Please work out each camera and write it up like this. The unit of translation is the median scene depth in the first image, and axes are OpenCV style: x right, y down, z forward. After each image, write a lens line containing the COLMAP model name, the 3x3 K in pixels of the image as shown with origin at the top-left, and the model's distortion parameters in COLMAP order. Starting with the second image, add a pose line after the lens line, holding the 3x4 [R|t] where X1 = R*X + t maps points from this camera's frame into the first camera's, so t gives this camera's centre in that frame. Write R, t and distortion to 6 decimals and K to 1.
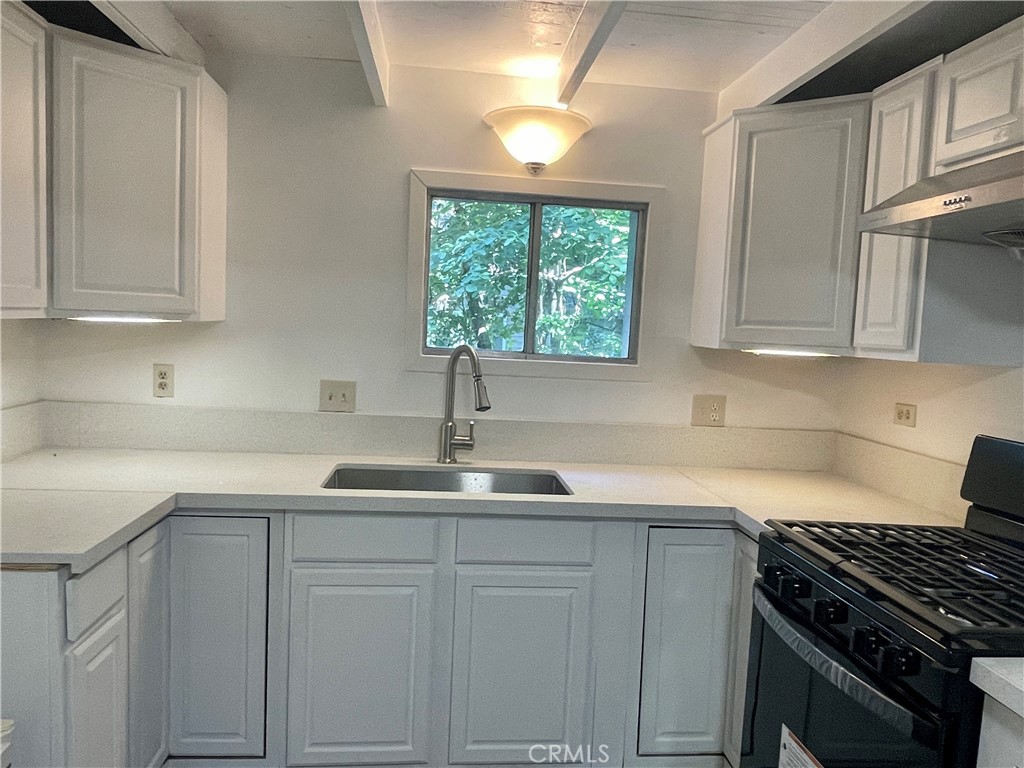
lens RADIAL K [[781.6, 0, 512.1], [0, 781.6, 391.9], [0, 0, 1]] dist [0.037363, -0.069924]
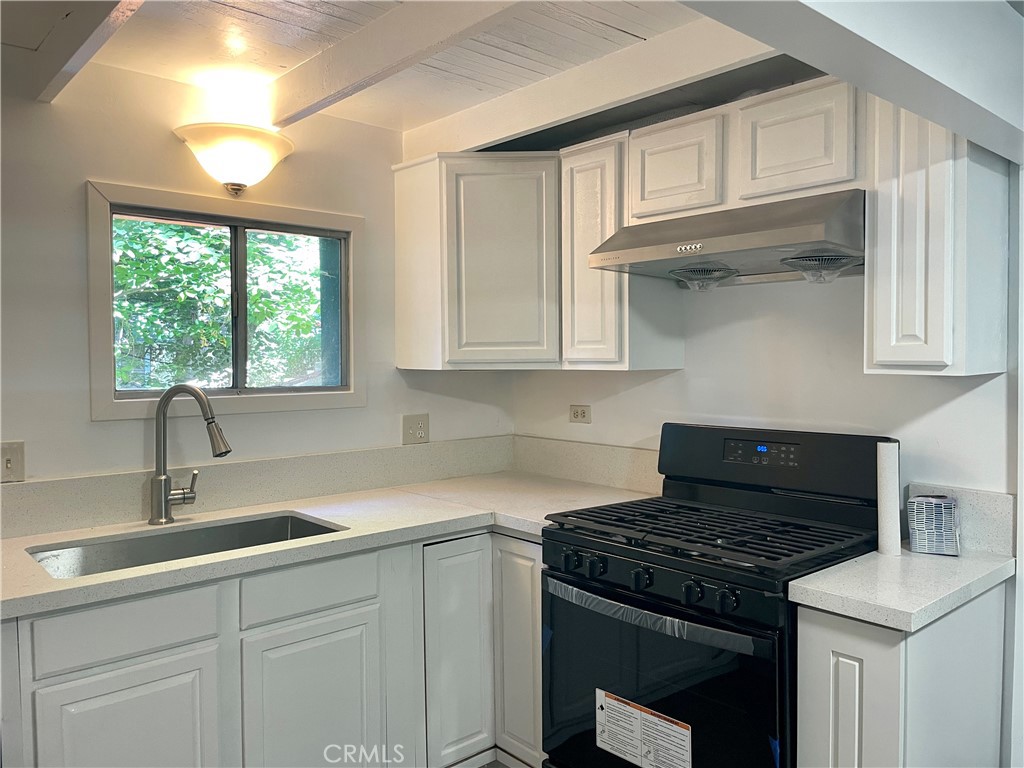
lens RADIAL K [[784.4, 0, 520.5], [0, 784.4, 375.0], [0, 0, 1]] dist [0.098297, -0.136958]
pose [[0.807936, -0.068208, 0.585310, -0.313131], [0.094769, 0.995389, -0.014819, -0.024420], [-0.581600, 0.067442, 0.810674, 0.065771]]
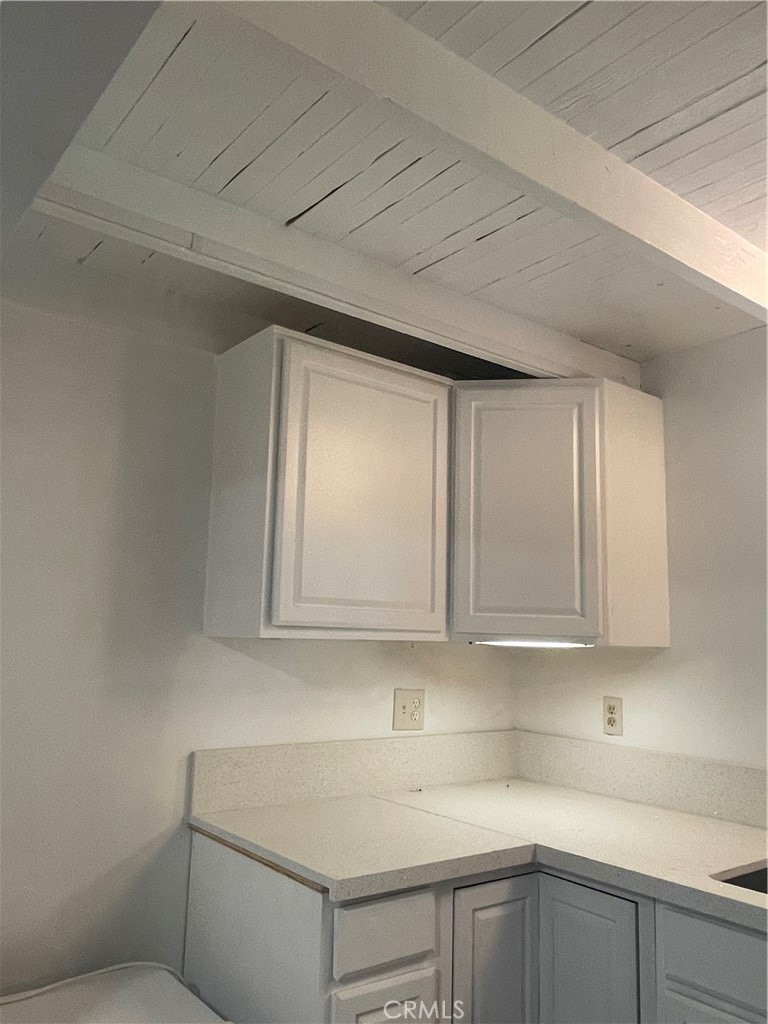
lens RADIAL K [[781.6, 0, 367.9], [0, 781.6, 514.7], [0, 0, 1]] dist [0.037363, -0.069924]
pose [[0.526448, -0.164925, -0.834058, 0.227428], [-0.079824, 0.967084, -0.241613, 0.002957], [0.846452, 0.193774, 0.495955, 0.316653]]
